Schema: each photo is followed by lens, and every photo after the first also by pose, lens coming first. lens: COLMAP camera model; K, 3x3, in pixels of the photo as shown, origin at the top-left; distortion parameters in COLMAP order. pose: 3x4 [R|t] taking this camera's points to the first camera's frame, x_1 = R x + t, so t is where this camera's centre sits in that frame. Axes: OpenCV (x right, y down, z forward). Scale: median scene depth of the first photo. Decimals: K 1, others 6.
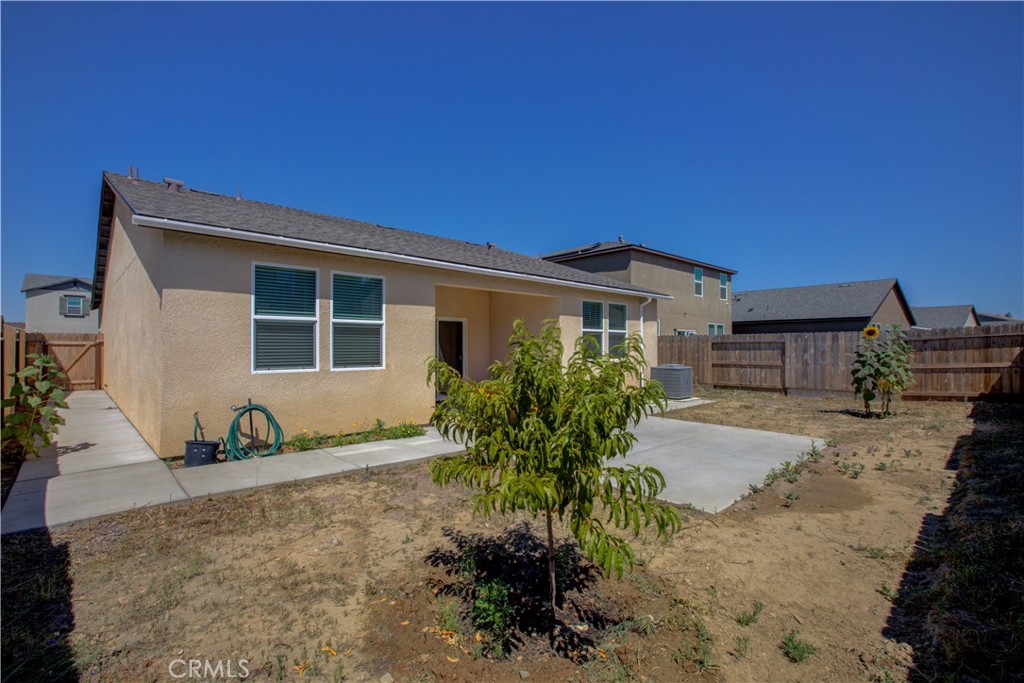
lens RADIAL K [[470.4, 0, 514.9], [0, 470.4, 341.4], [0, 0, 1]] dist [-0.008585, 0.000966]
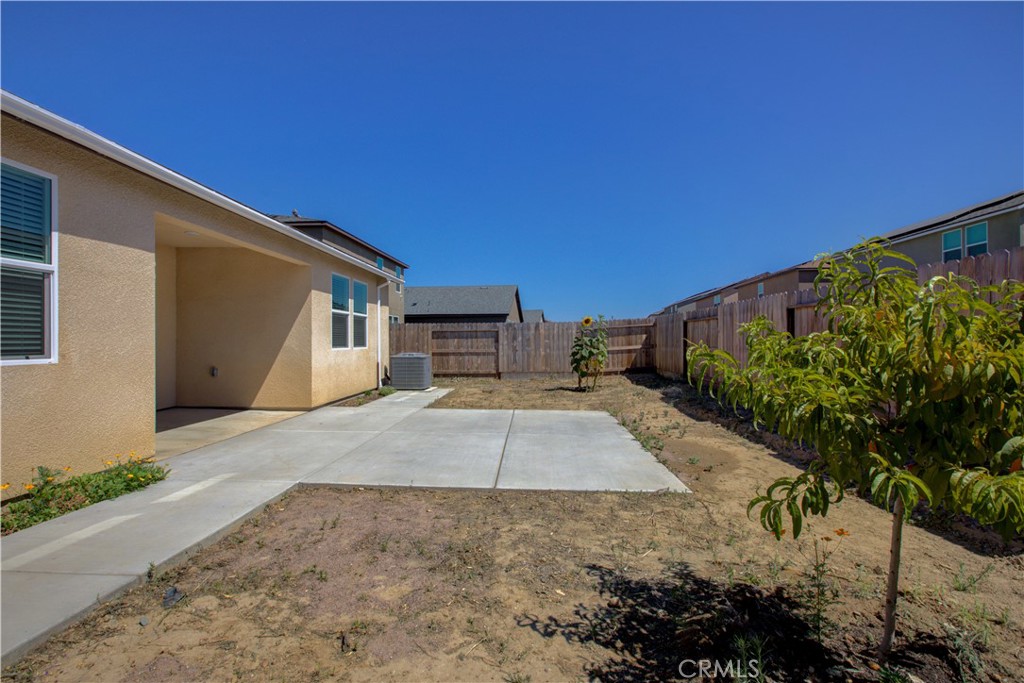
lens RADIAL K [[470.4, 0, 514.9], [0, 470.4, 341.4], [0, 0, 1]] dist [-0.008585, 0.000966]
pose [[0.714938, -0.003040, 0.699182, -0.211335], [-0.002699, 0.999971, 0.007108, 0.023466], [-0.699183, -0.006969, 0.714909, 0.241362]]
